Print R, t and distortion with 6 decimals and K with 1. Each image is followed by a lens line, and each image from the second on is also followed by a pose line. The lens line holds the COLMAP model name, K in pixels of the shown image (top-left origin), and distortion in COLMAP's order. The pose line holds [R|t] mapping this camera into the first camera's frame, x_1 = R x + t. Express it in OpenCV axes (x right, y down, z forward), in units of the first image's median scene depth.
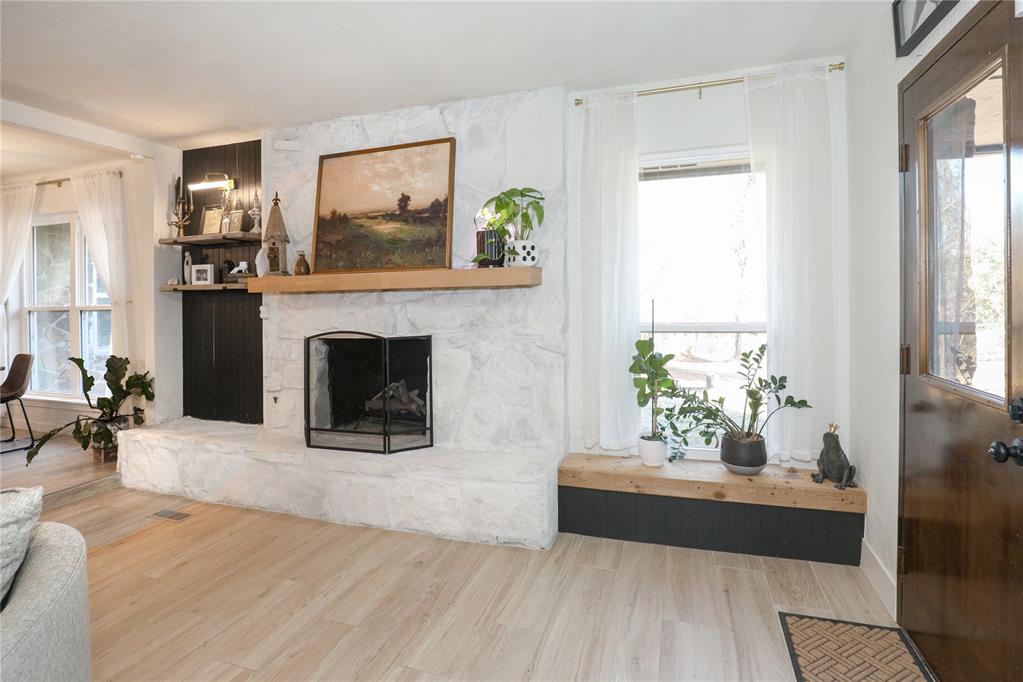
lens RADIAL K [[551.0, 0, 510.6], [0, 551.0, 288.0], [0, 0, 1]] dist [-0.024059, -0.000368]
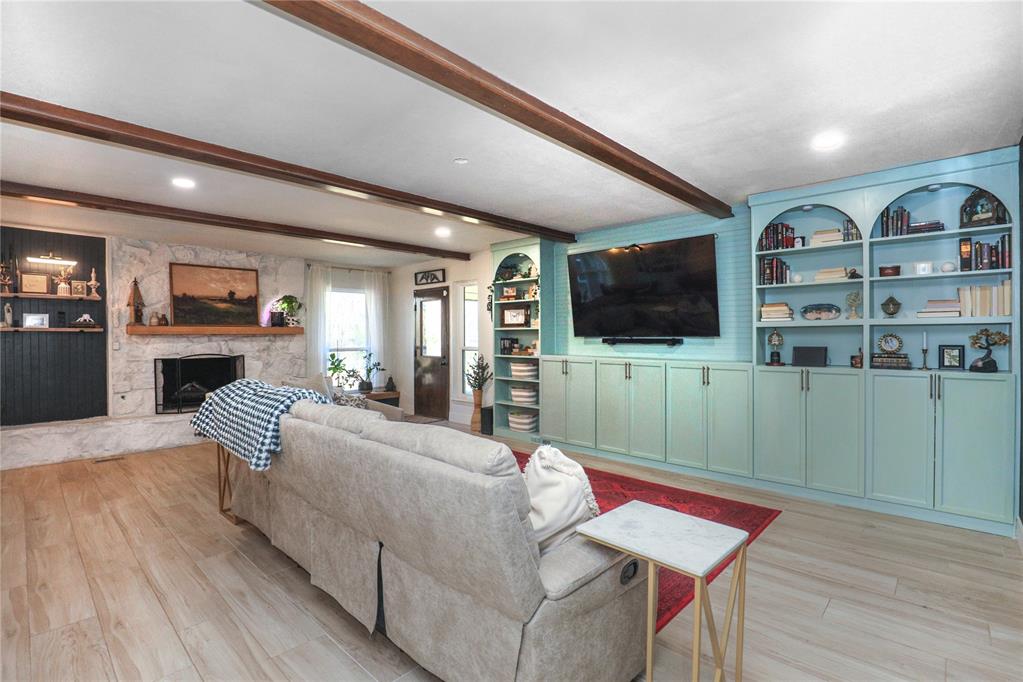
lens RADIAL K [[509.7, 0, 522.5], [0, 509.7, 355.4], [0, 0, 1]] dist [-0.001706, 0.000252]
pose [[0.432142, -0.020281, 0.901577, -1.523122], [-0.018843, 0.999326, 0.031511, 0.000459], [-0.901609, -0.030605, 0.431469, -0.927406]]
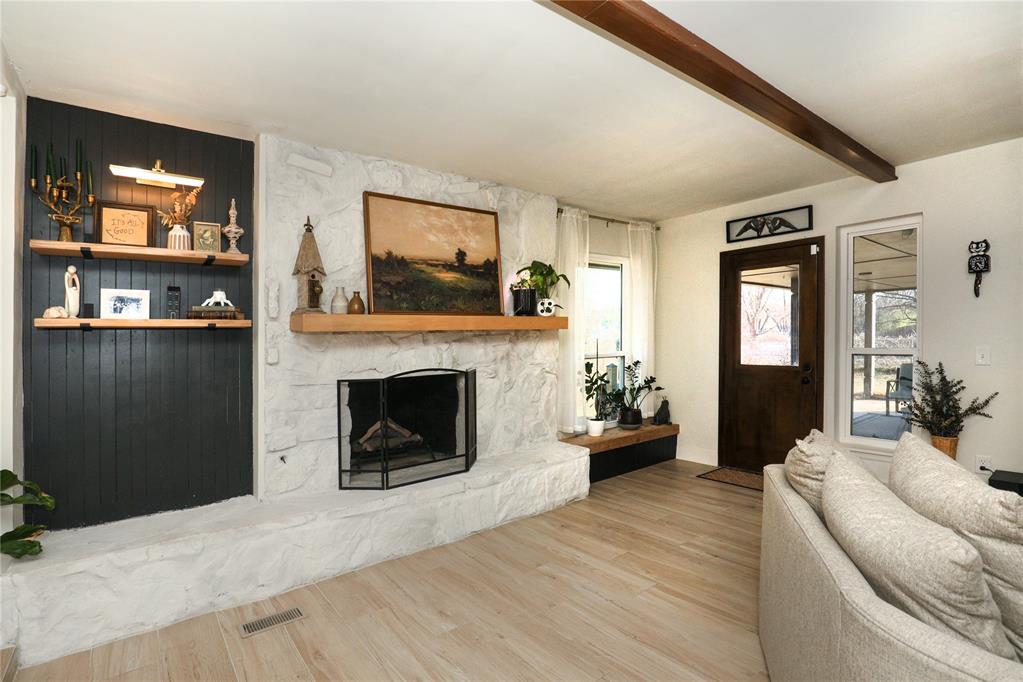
lens RADIAL K [[493.3, 0, 511.5], [0, 493.3, 341.0], [0, 0, 1]] dist [-0.011650, -0.000812]
pose [[0.536562, 0.001462, 0.843860, -1.016257], [-0.003456, 0.999994, 0.000465, 0.023202], [-0.843854, -0.003166, 0.536564, 0.343821]]
